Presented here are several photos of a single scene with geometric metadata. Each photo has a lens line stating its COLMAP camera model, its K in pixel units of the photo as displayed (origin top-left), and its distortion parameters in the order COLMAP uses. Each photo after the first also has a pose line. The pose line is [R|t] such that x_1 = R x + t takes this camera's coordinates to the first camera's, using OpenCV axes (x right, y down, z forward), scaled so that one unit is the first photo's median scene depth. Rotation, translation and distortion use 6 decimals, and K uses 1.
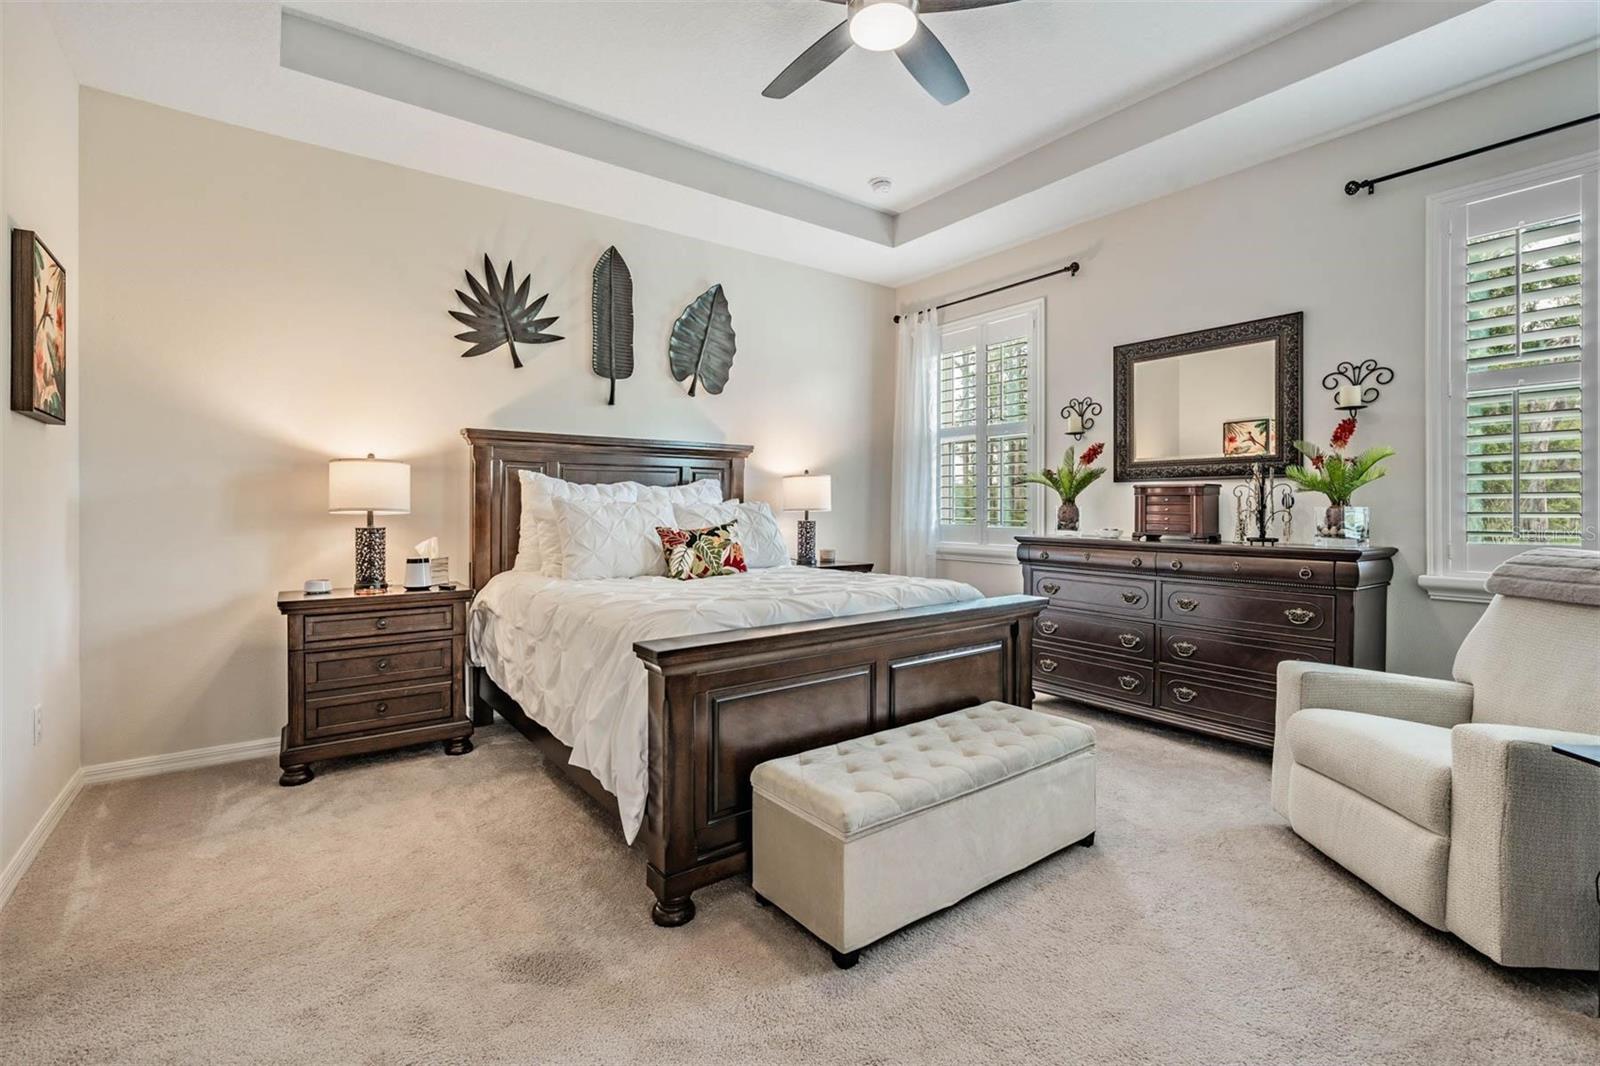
lens RADIAL K [[720.5, 0, 797.0], [0, 720.5, 501.5], [0, 0, 1]] dist [0.002147, -0.000260]
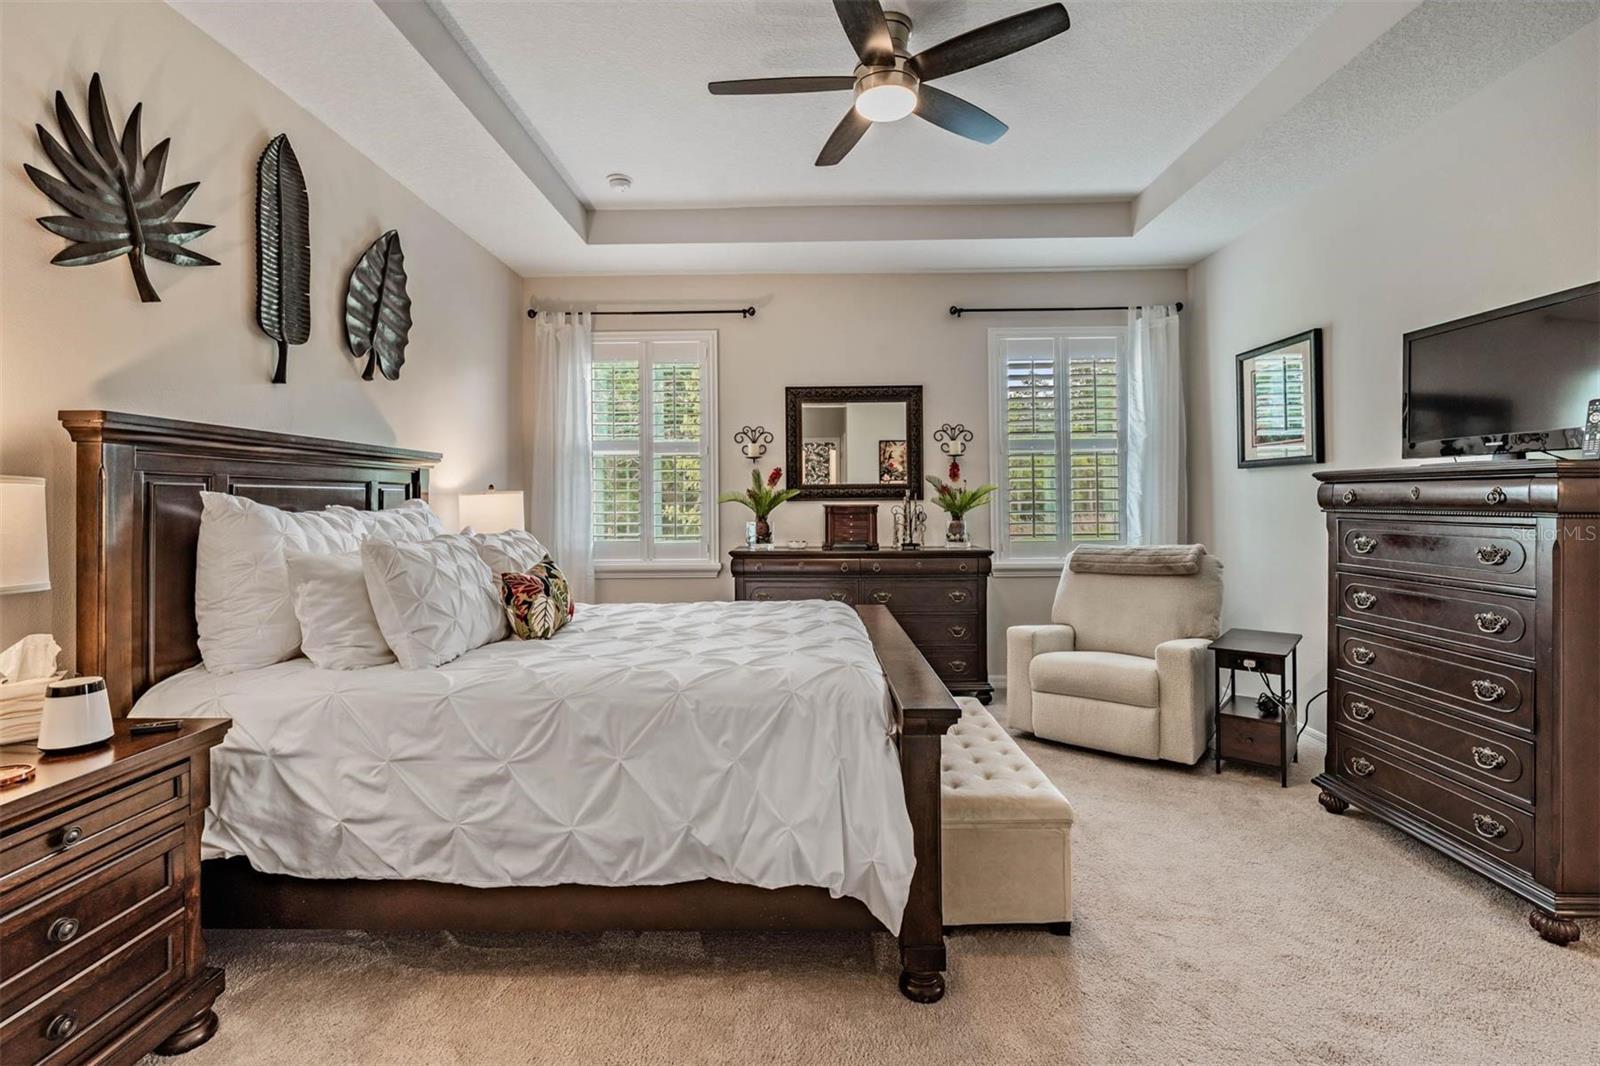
lens RADIAL K [[720.5, 0, 791.0], [0, 720.5, 489.9], [0, 0, 1]] dist [0.002147, -0.000260]
pose [[0.610372, 0.005001, 0.792099, -0.525683], [0.002533, 0.999963, -0.008265, -0.037017], [-0.792111, 0.007051, 0.610336, 0.284370]]
